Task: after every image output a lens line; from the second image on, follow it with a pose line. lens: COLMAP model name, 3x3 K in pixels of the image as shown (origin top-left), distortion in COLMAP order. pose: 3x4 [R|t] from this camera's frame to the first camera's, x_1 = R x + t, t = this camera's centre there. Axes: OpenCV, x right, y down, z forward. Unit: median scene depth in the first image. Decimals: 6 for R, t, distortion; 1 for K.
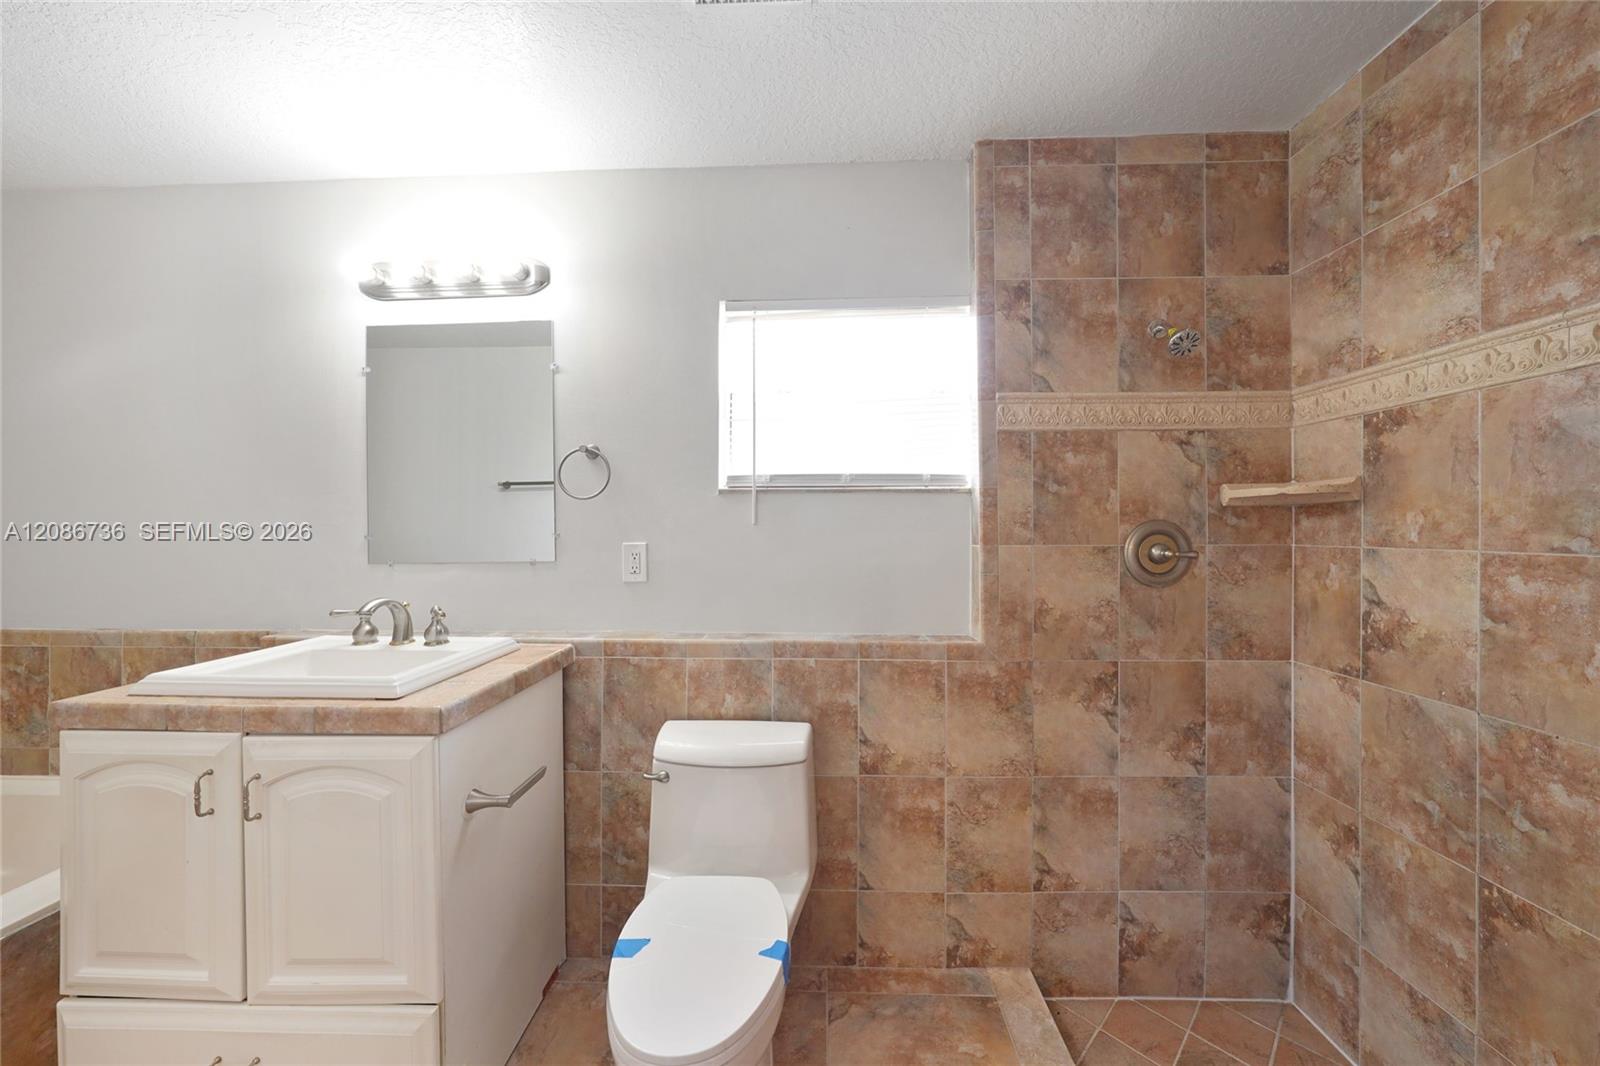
lens RADIAL K [[551.8, 0, 795.8], [0, 551.8, 533.1], [0, 0, 1]] dist [-0.000840, -0.000004]
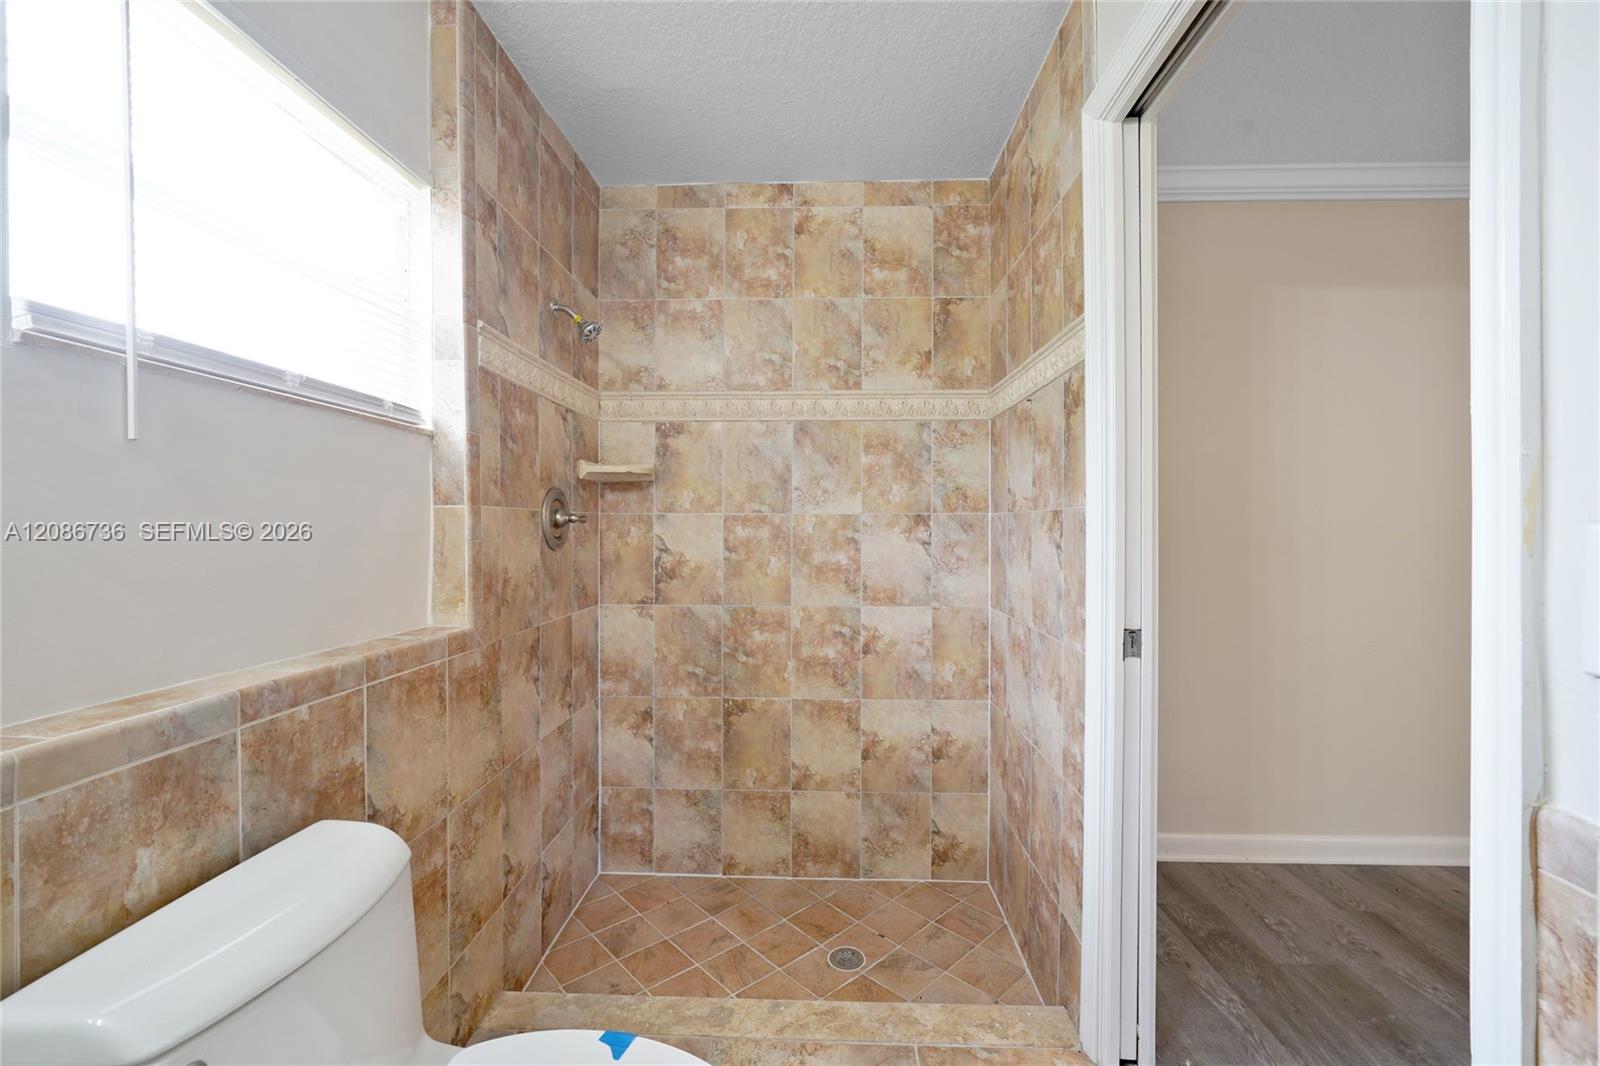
lens RADIAL K [[660.4, 0, 801.0], [0, 660.4, 531.4], [0, 0, 1]] dist [-0.007941, 0.004269]
pose [[0.013242, -0.004804, 0.999901, -0.609630], [0.004793, 0.999977, 0.004741, 0.057620], [-0.999901, 0.004730, 0.013265, 0.509258]]
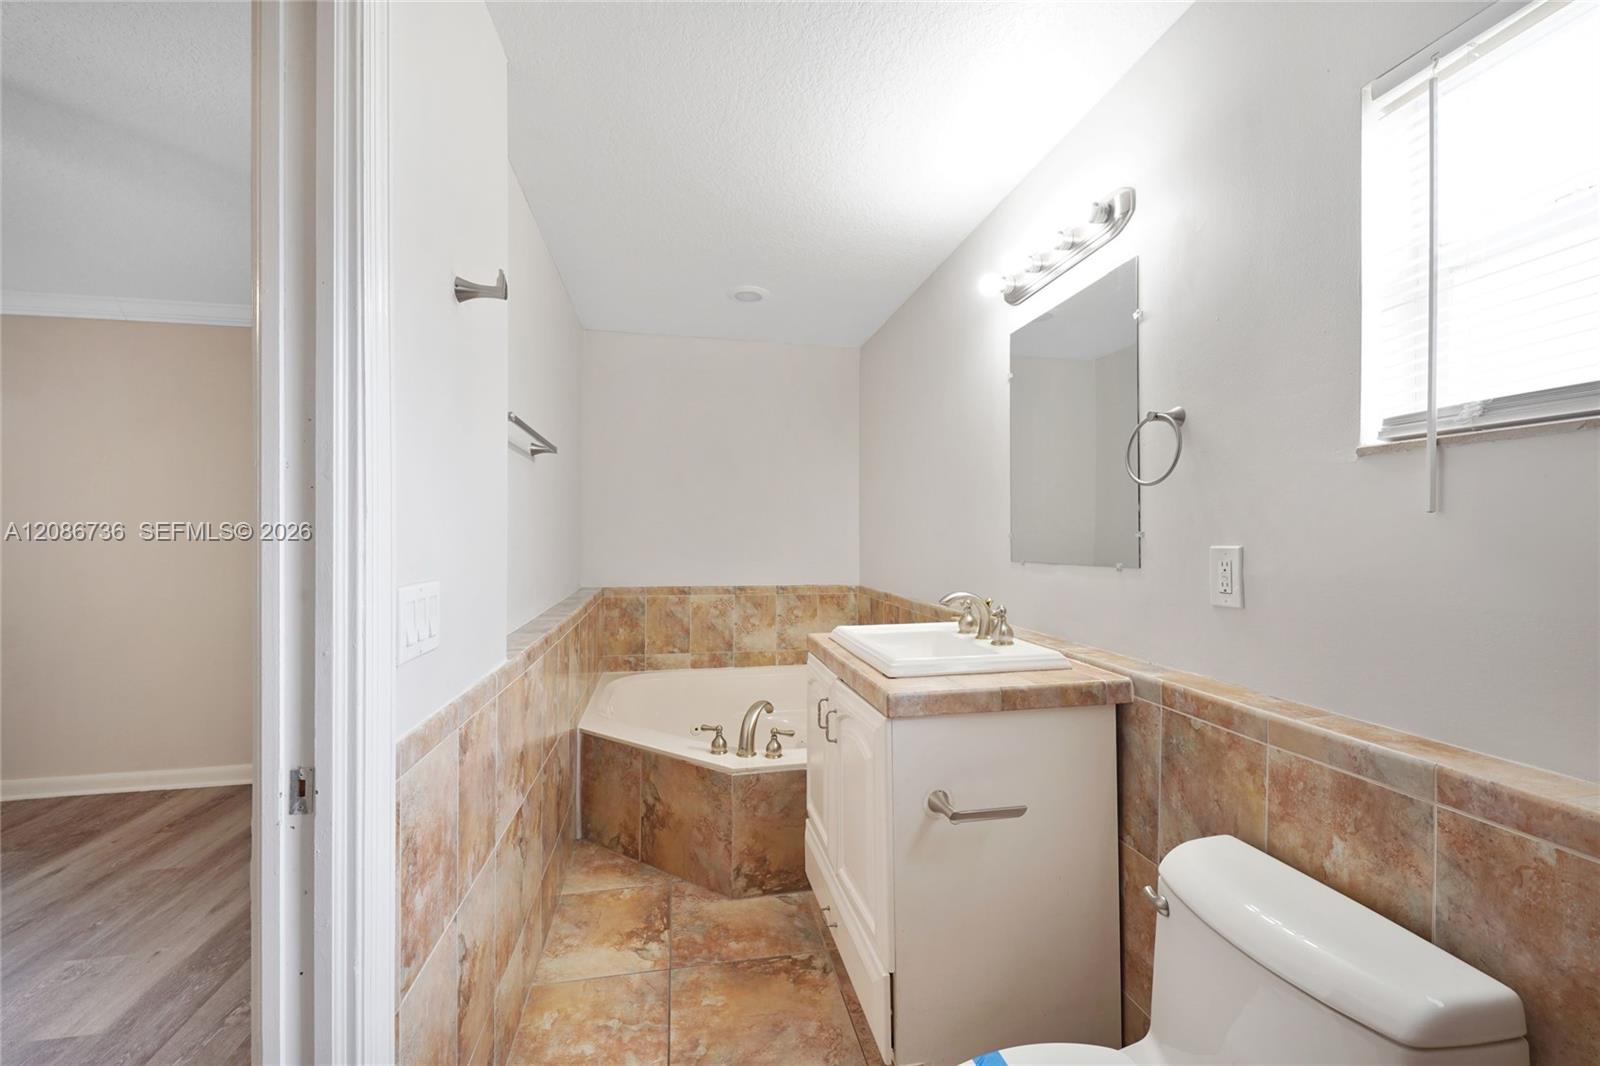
lens RADIAL K [[660.4, 0, 798.9], [0, 660.4, 528.2], [0, 0, 1]] dist [-0.007941, 0.004269]
pose [[0.219879, -0.005423, -0.975512, 0.380168], [-0.003602, 0.999973, -0.006371, 0.003841], [0.975521, 0.004914, 0.219854, 0.364390]]
